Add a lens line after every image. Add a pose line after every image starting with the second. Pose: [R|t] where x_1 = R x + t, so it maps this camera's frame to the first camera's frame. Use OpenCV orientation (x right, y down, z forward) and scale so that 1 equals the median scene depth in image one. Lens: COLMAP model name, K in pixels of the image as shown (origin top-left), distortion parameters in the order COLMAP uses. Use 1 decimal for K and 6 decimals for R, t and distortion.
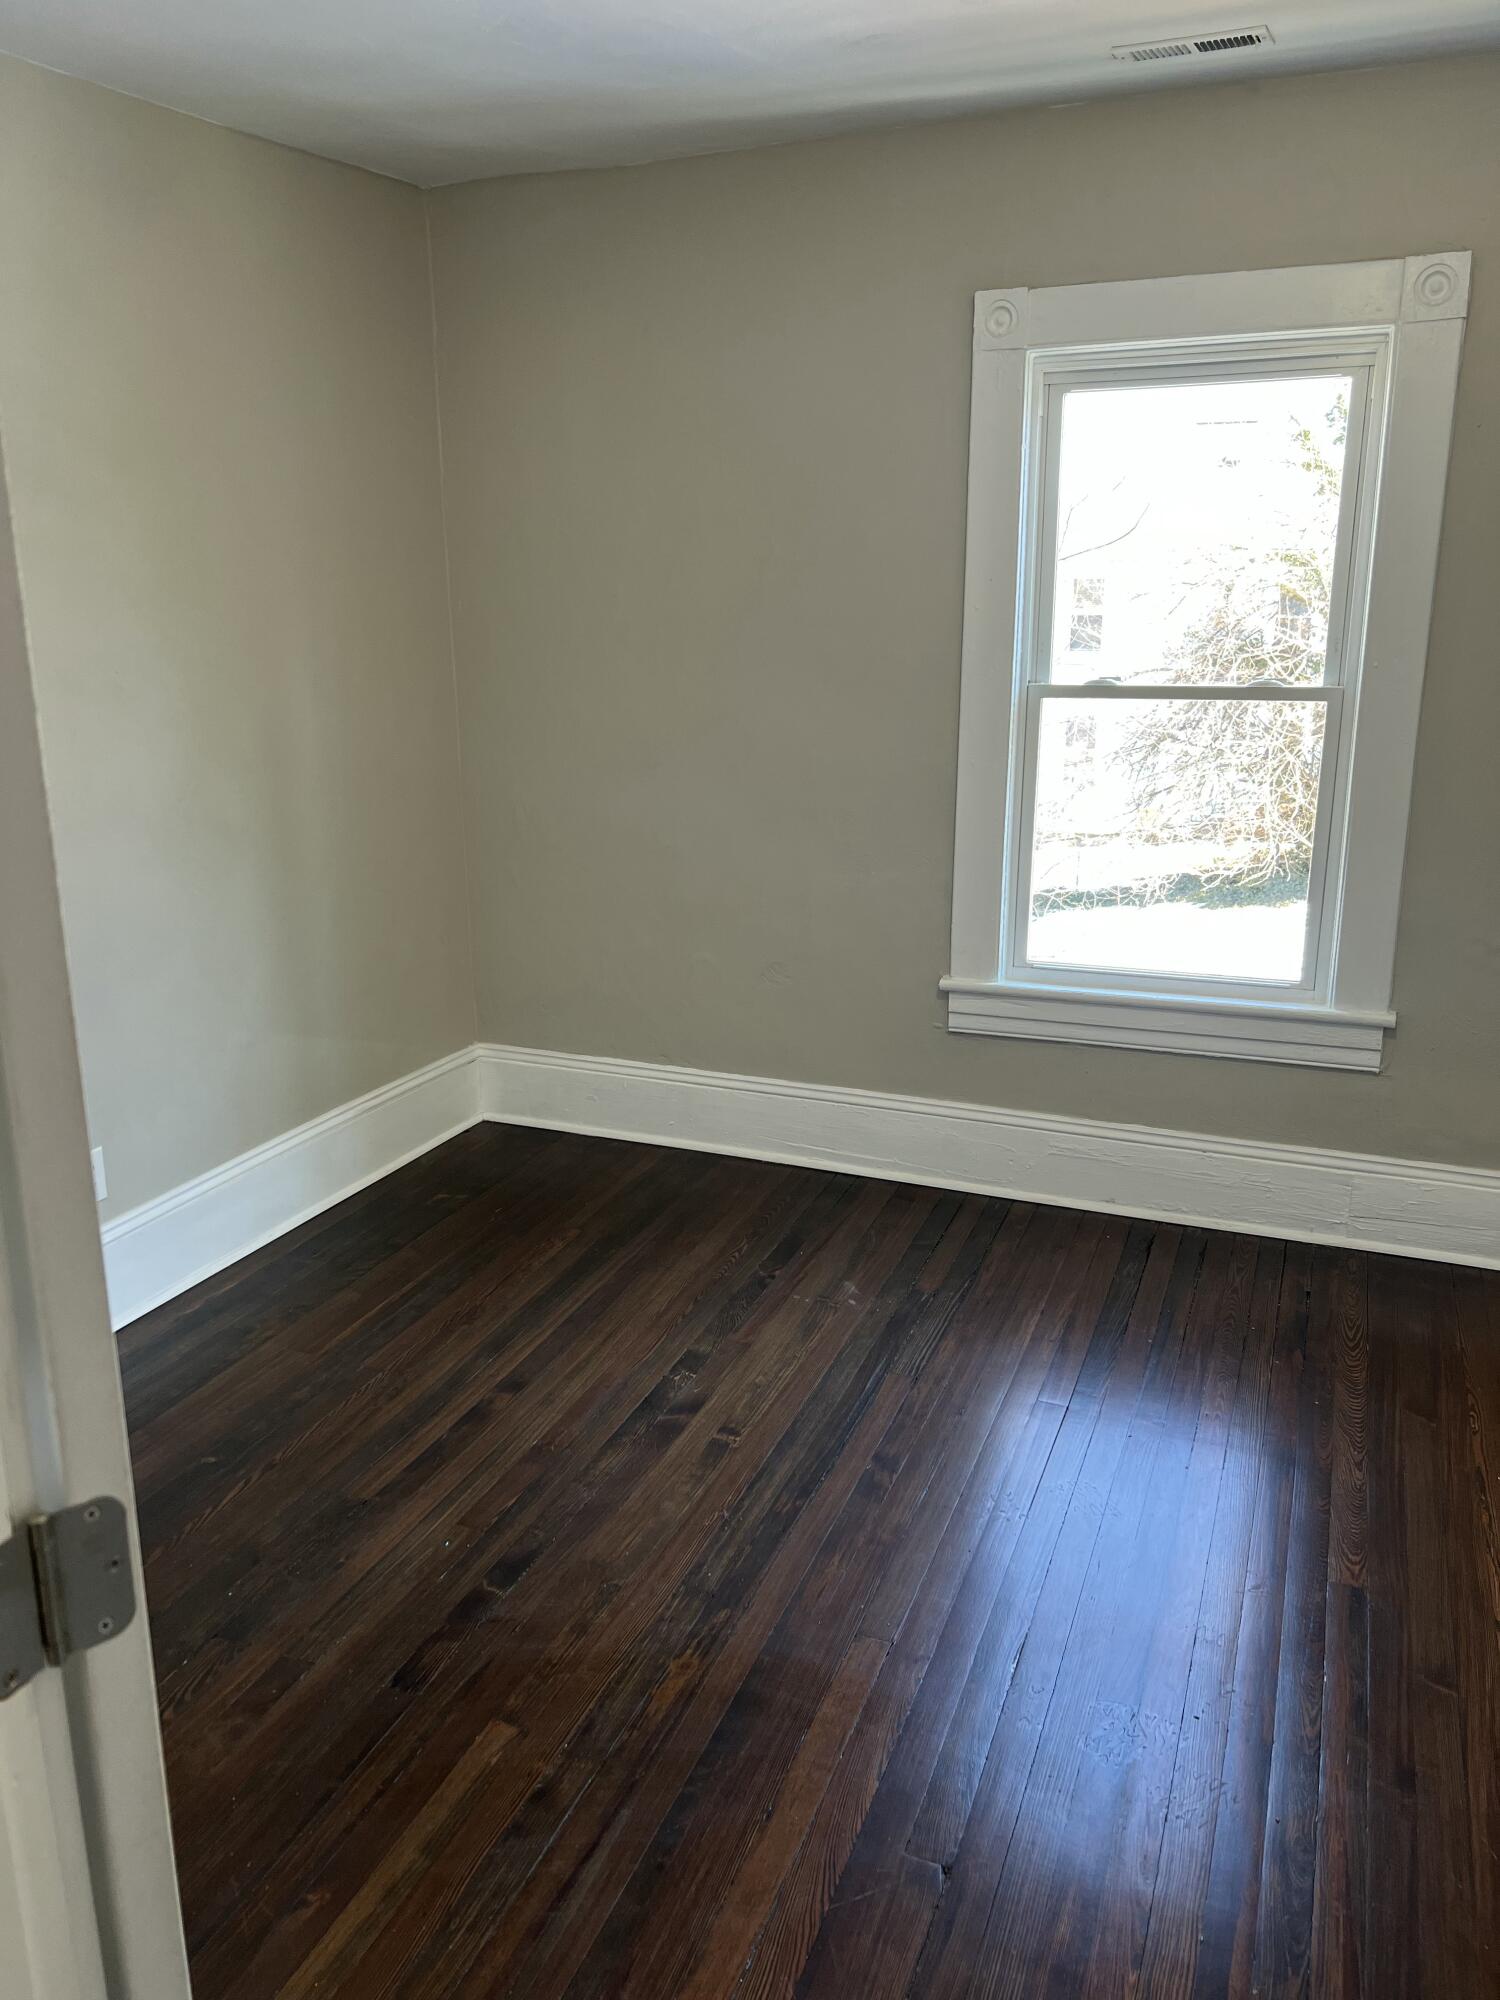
lens RADIAL K [[1489.0, 0, 750.0], [0, 1489.0, 1000.0], [0, 0, 1]] dist [0.049071, -0.078493]
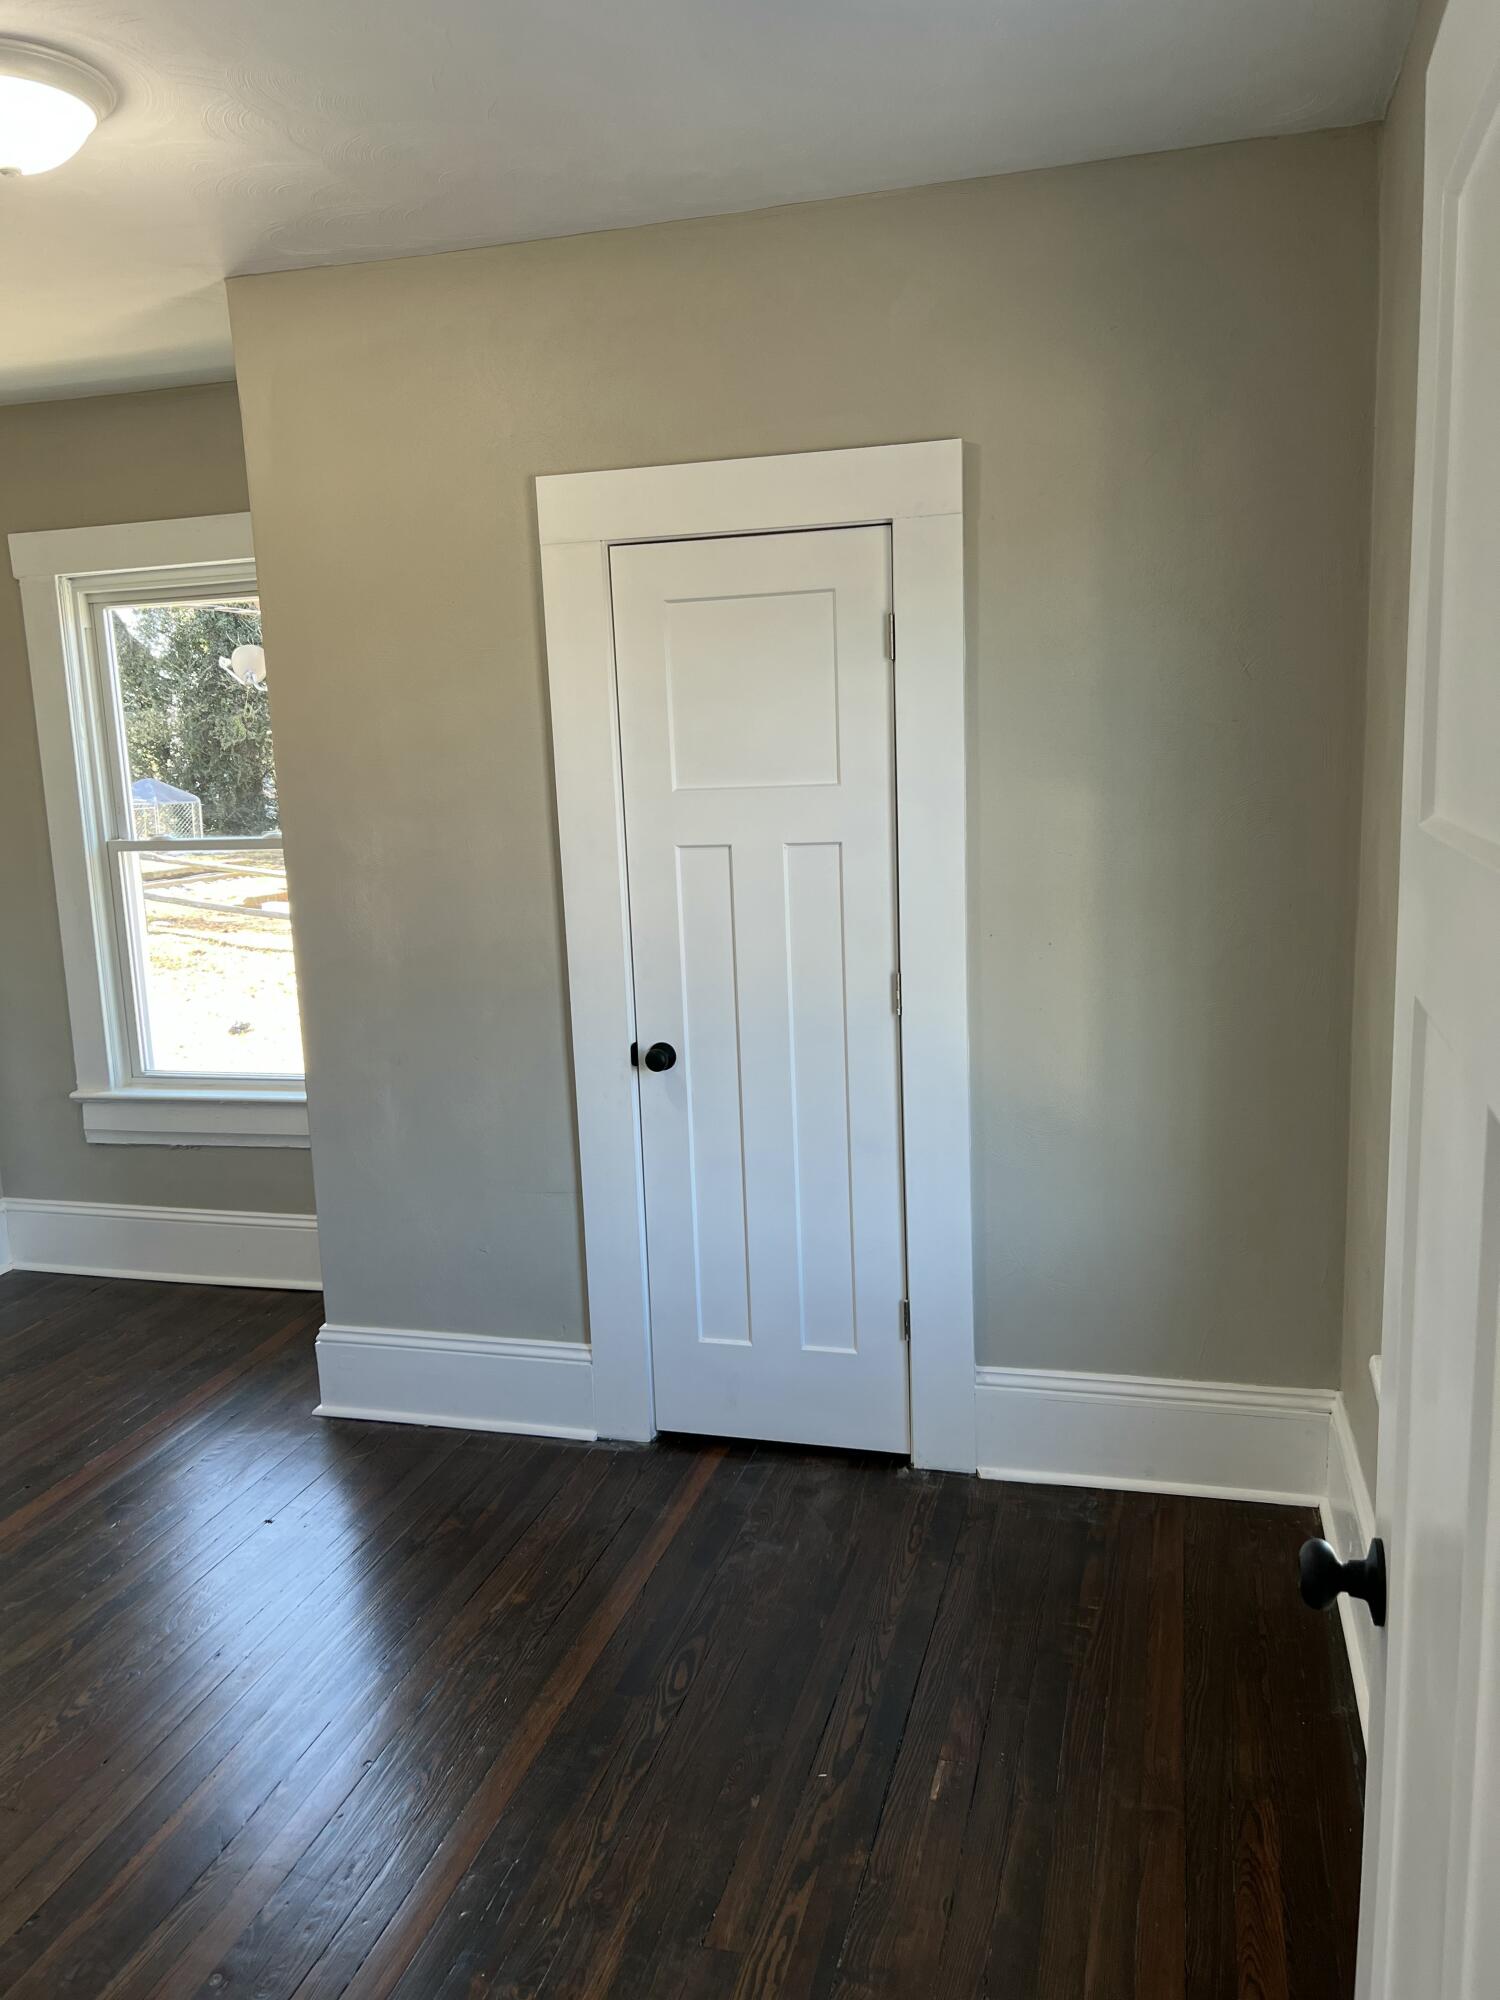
lens RADIAL K [[1489.0, 0, 750.0], [0, 1489.0, 1000.0], [0, 0, 1]] dist [0.049071, -0.078493]
pose [[0.994251, -0.057888, 0.090081, 0.563532], [0.066335, 0.993379, -0.093797, 0.060211], [-0.084055, 0.099233, 0.991508, -0.218279]]
